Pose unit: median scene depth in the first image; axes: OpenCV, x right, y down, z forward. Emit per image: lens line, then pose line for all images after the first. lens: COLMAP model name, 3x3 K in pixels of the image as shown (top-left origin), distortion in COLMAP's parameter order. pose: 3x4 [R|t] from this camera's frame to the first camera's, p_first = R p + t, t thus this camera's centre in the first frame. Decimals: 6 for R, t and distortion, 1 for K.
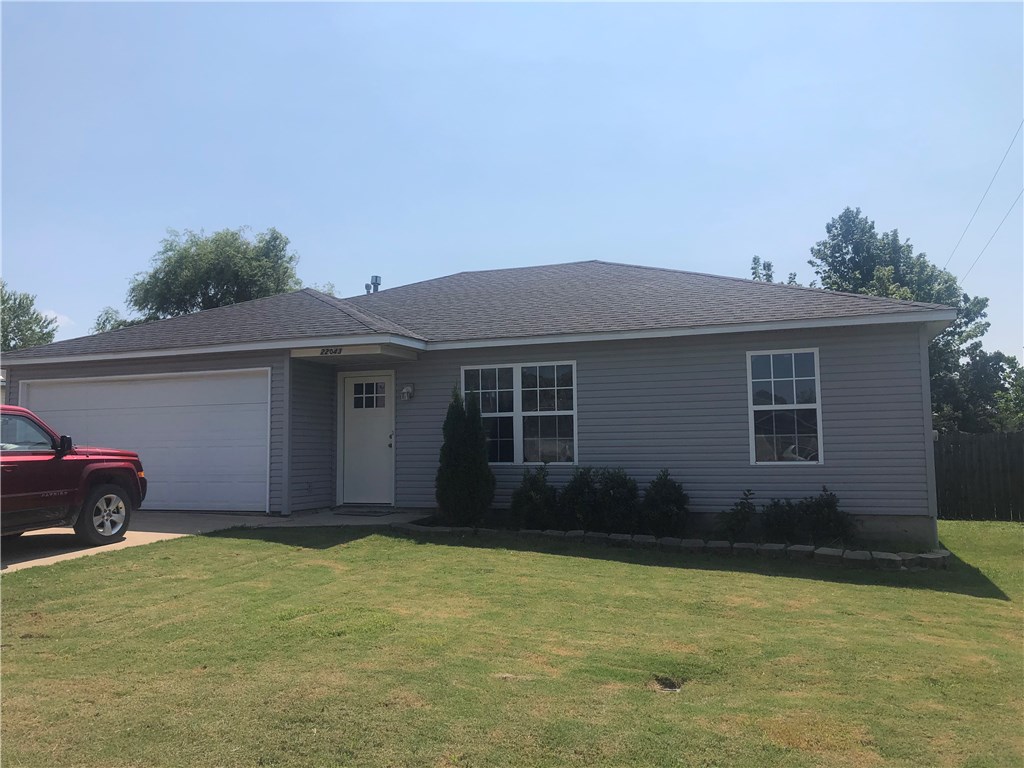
lens RADIAL K [[826.2, 0, 508.7], [0, 826.2, 383.5], [0, 0, 1]] dist [0.079501, -0.110854]
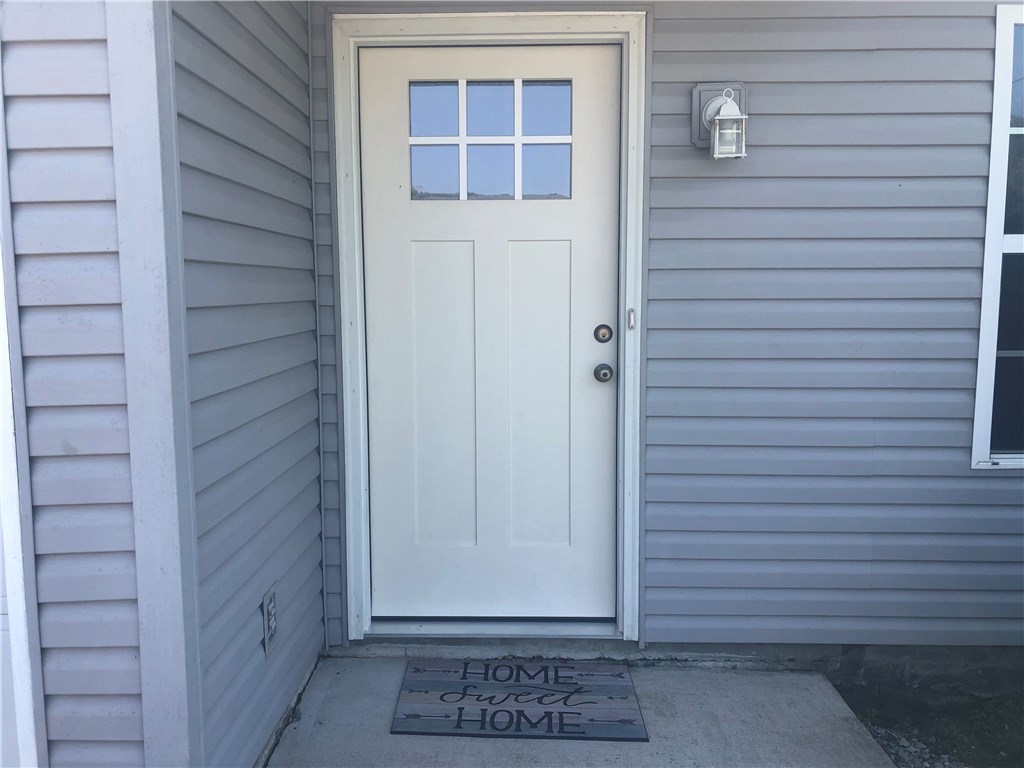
lens RADIAL K [[806.7, 0, 510.9], [0, 806.7, 378.1], [0, 0, 1]] dist [-0.011151, -0.003593]
pose [[0.945193, -0.023859, 0.325639, -0.290942], [-0.036145, 0.983551, 0.176977, 0.047771], [-0.324506, -0.179047, 0.928783, 0.990336]]
